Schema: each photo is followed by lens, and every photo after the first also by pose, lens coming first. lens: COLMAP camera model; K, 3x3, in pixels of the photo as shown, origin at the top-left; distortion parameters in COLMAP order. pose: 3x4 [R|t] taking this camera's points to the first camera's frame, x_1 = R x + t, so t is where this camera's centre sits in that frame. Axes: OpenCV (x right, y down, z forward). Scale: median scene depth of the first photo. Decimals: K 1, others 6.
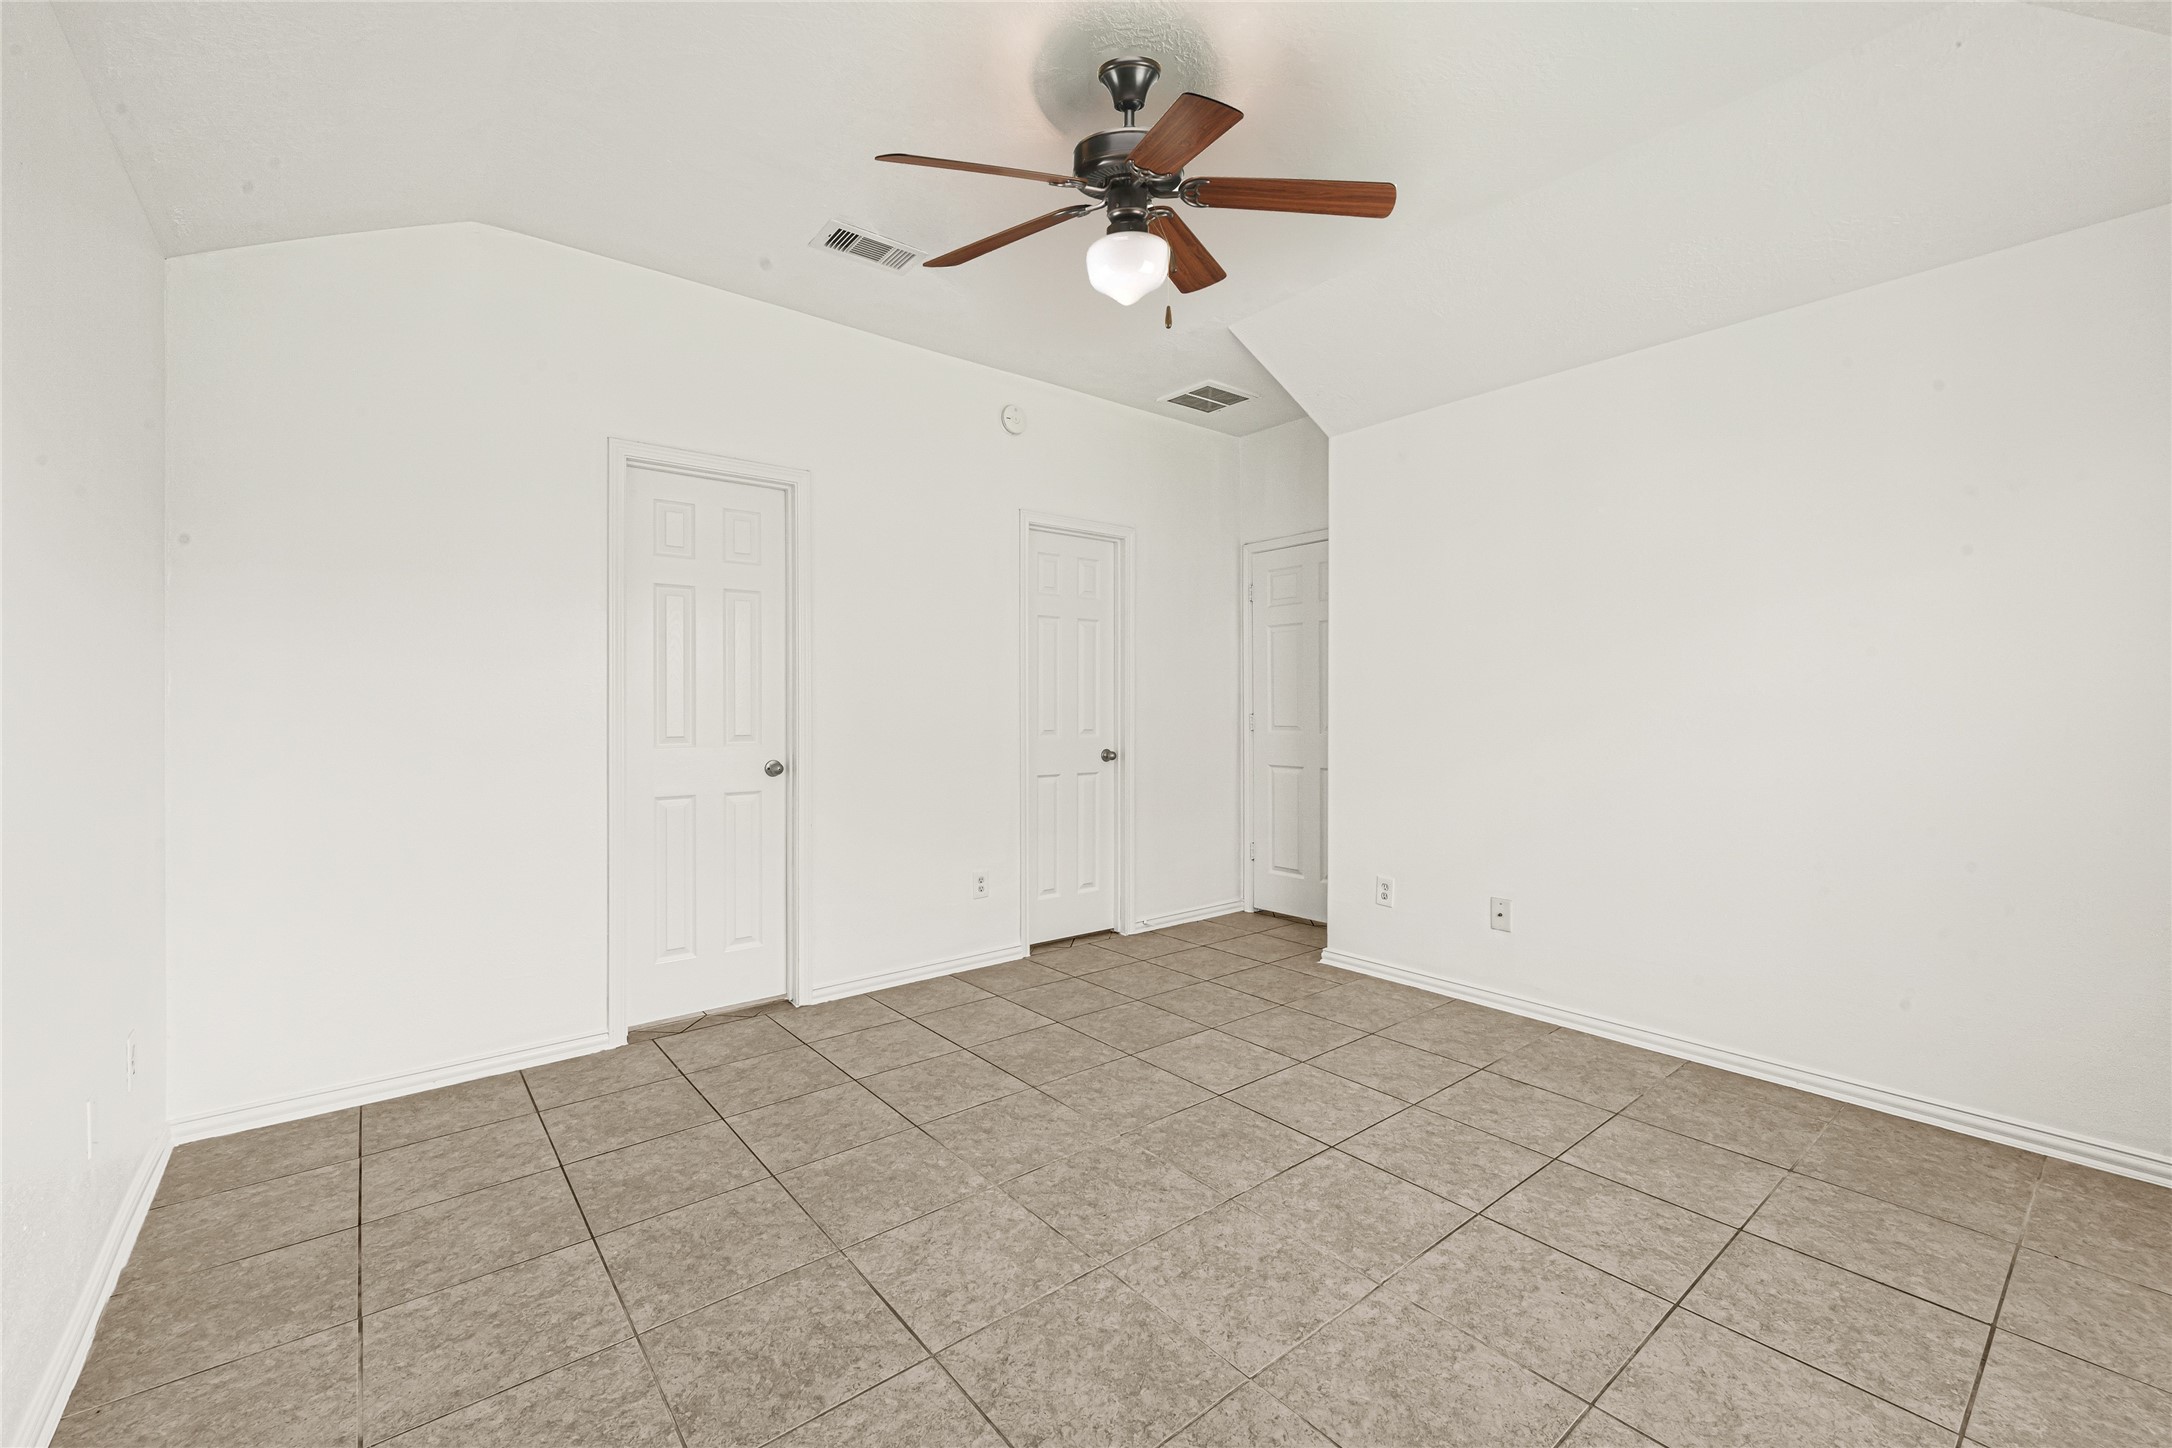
lens RADIAL K [[885.5, 0, 1090.5], [0, 885.5, 723.3], [0, 0, 1]] dist [0.001674, 0.000153]
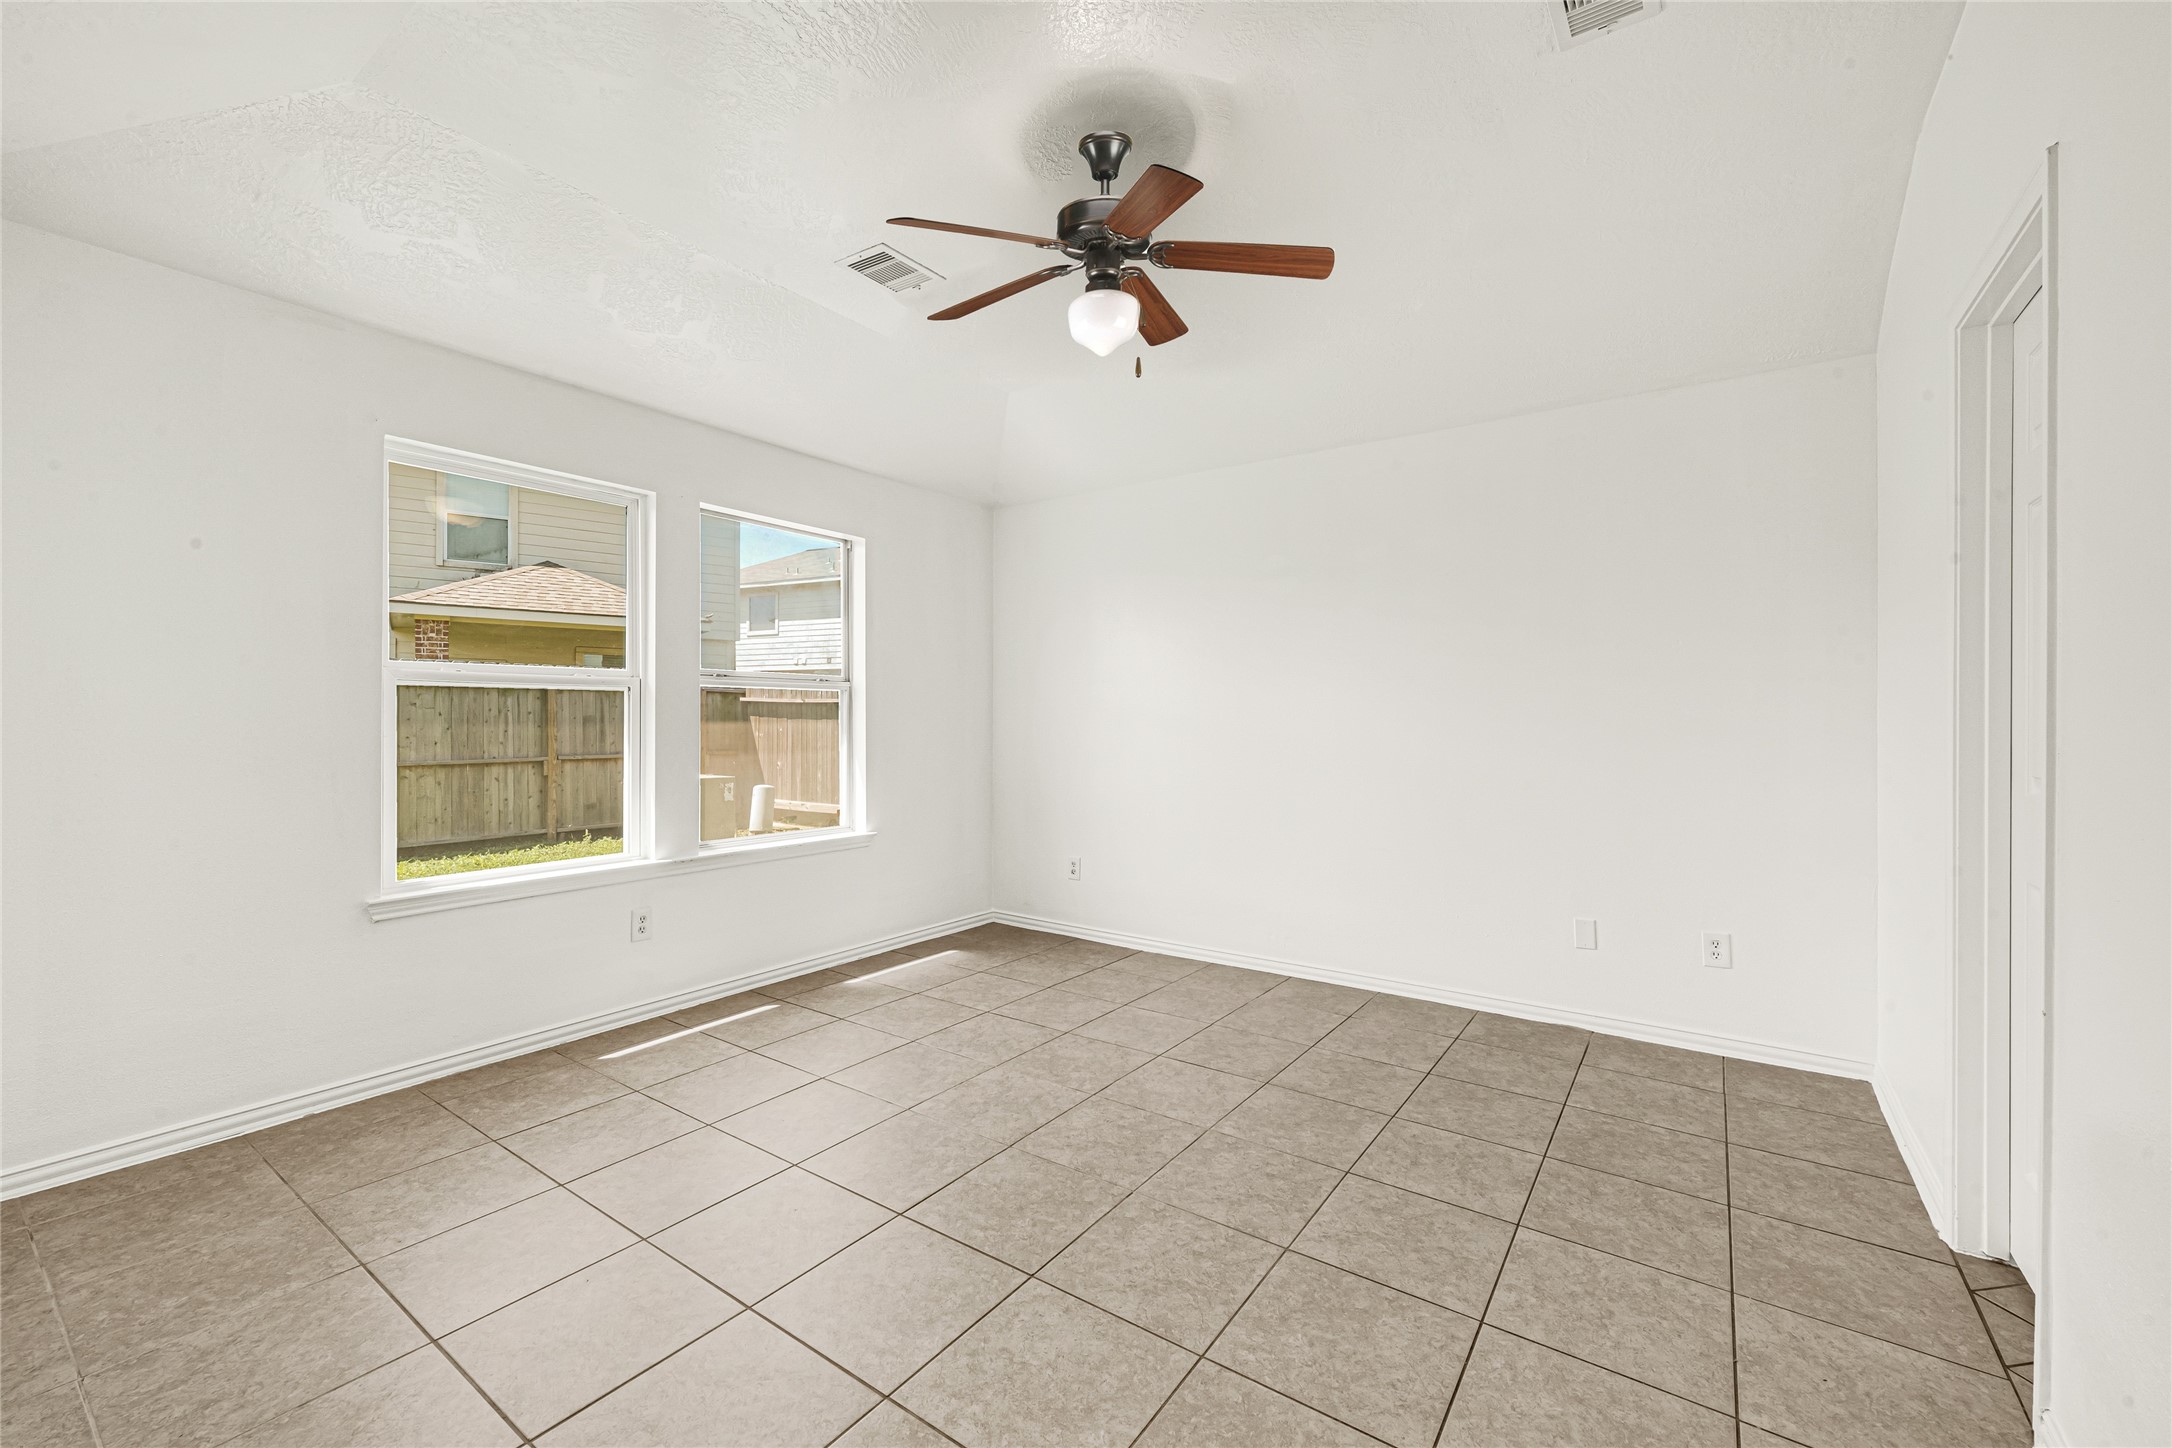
lens RADIAL K [[885.5, 0, 1090.5], [0, 885.5, 723.3], [0, 0, 1]] dist [0.001674, 0.000153]
pose [[-0.964026, 0.001120, -0.265806, 0.334939], [-0.005410, 0.999701, 0.023836, -0.039021], [0.265753, 0.024416, -0.963732, 1.961554]]
